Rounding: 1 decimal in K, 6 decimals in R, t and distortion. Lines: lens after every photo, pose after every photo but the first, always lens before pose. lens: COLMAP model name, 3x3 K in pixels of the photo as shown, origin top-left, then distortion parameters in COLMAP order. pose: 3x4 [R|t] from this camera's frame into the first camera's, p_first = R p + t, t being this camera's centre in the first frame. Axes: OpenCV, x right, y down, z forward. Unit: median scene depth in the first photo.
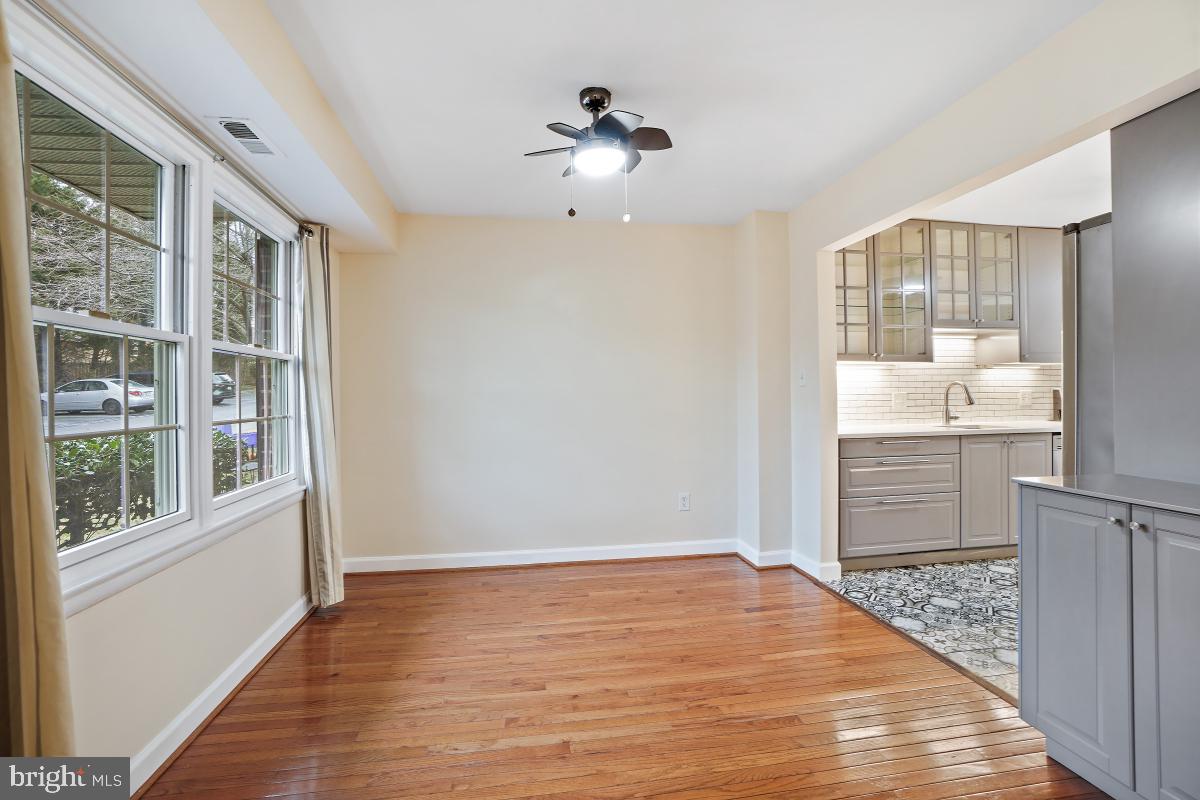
lens RADIAL K [[537.5, 0, 600.6], [0, 537.5, 392.3], [0, 0, 1]] dist [-0.017117, 0.000688]
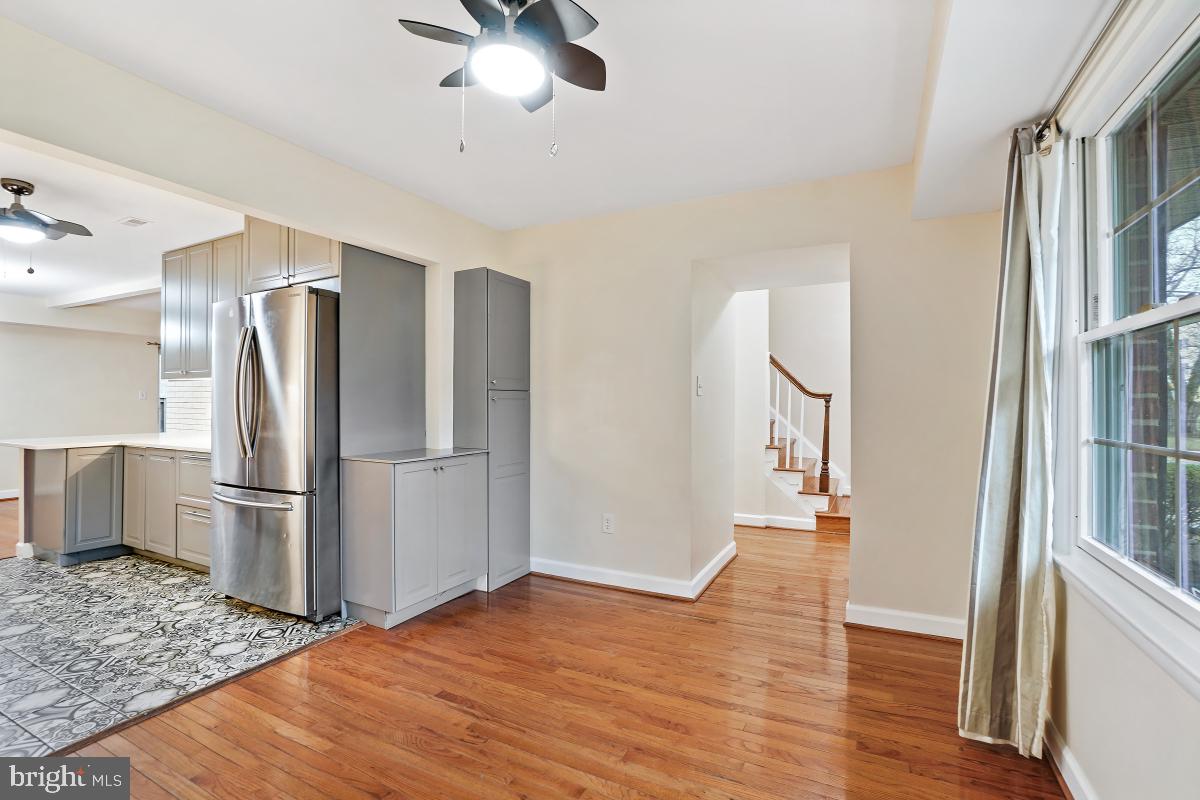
lens RADIAL K [[540.8, 0, 600.0], [0, 540.8, 400.0], [0, 0, 1]] dist [-0.063750, 0.019467]
pose [[-0.810794, 0.015284, 0.585132, -0.422369], [0.004192, 0.999785, -0.020306, 0.011391], [-0.585317, -0.014011, -0.810683, 1.272493]]
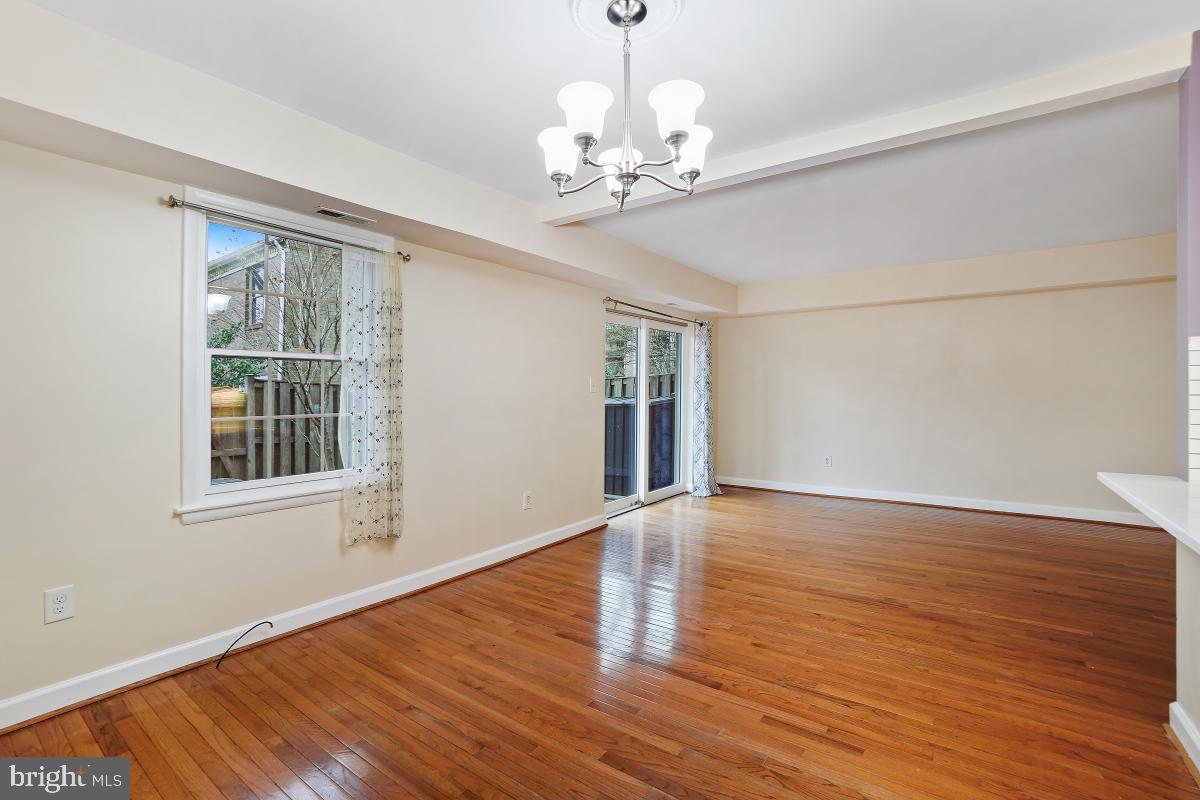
lens RADIAL K [[537.5, 0, 600.6], [0, 537.5, 392.3], [0, 0, 1]] dist [-0.017117, 0.000688]
pose [[-0.706471, 0.018852, 0.707491, 1.904142], [0.009657, 0.999809, -0.016999, -0.022195], [-0.707676, -0.005177, -0.706518, 1.663904]]
